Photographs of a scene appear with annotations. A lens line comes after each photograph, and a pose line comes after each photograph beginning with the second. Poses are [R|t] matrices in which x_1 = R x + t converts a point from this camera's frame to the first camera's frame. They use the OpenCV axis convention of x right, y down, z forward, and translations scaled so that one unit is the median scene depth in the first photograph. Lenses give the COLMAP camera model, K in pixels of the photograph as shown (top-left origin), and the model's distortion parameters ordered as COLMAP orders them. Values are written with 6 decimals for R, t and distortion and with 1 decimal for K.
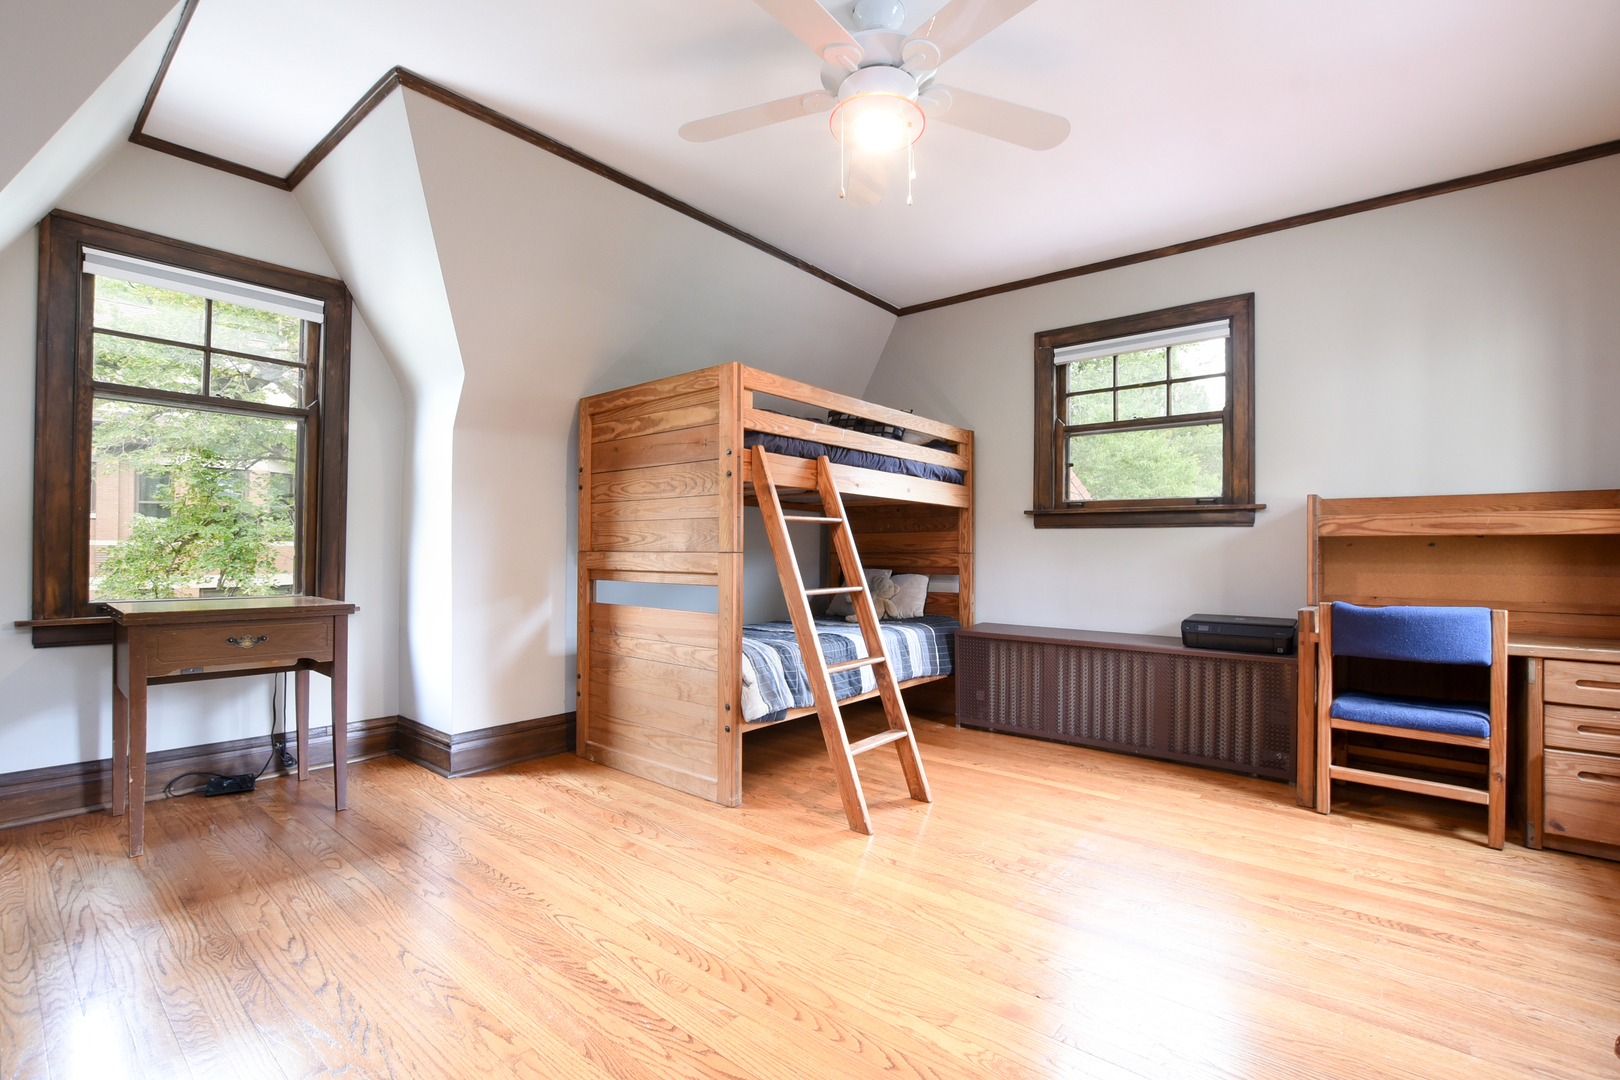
lens RADIAL K [[712.3, 0, 818.1], [0, 712.3, 543.2], [0, 0, 1]] dist [-0.032502, 0.005017]
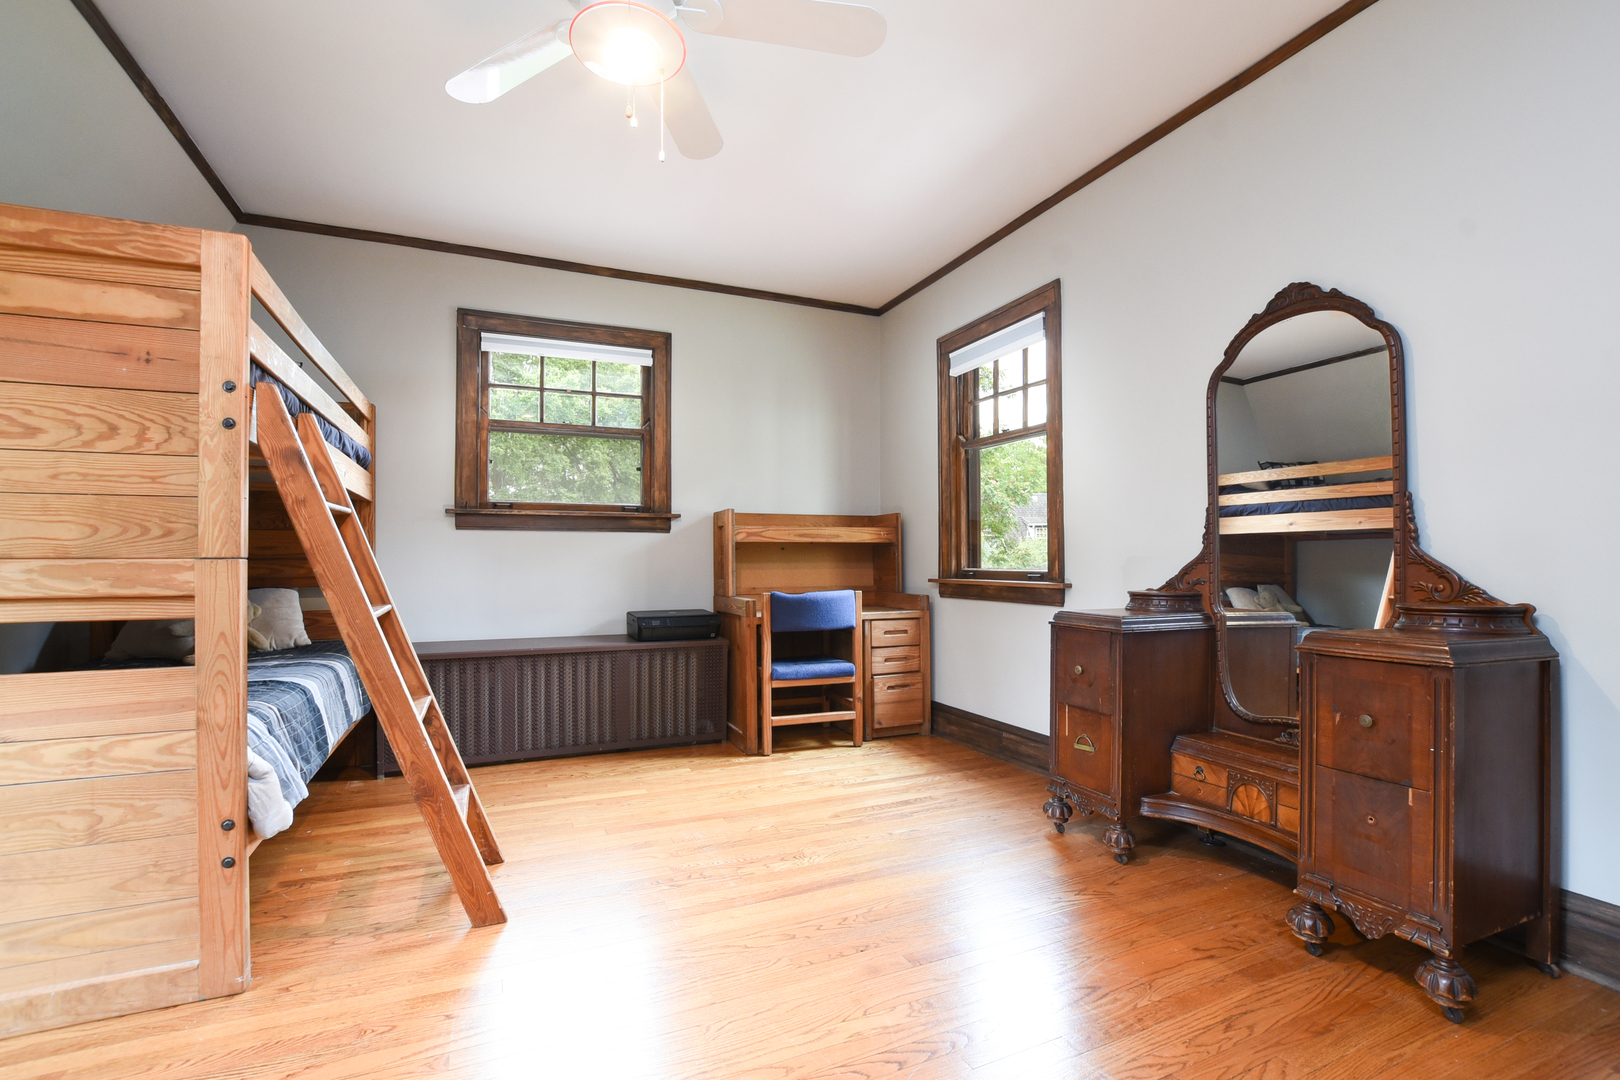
lens RADIAL K [[712.3, 0, 814.6], [0, 712.3, 544.1], [0, 0, 1]] dist [-0.032502, 0.005017]
pose [[0.459977, 0.008398, 0.887891, -0.388346], [-0.003219, 0.999964, -0.007790, 0.004177], [-0.887925, 0.000725, 0.459988, 0.296464]]
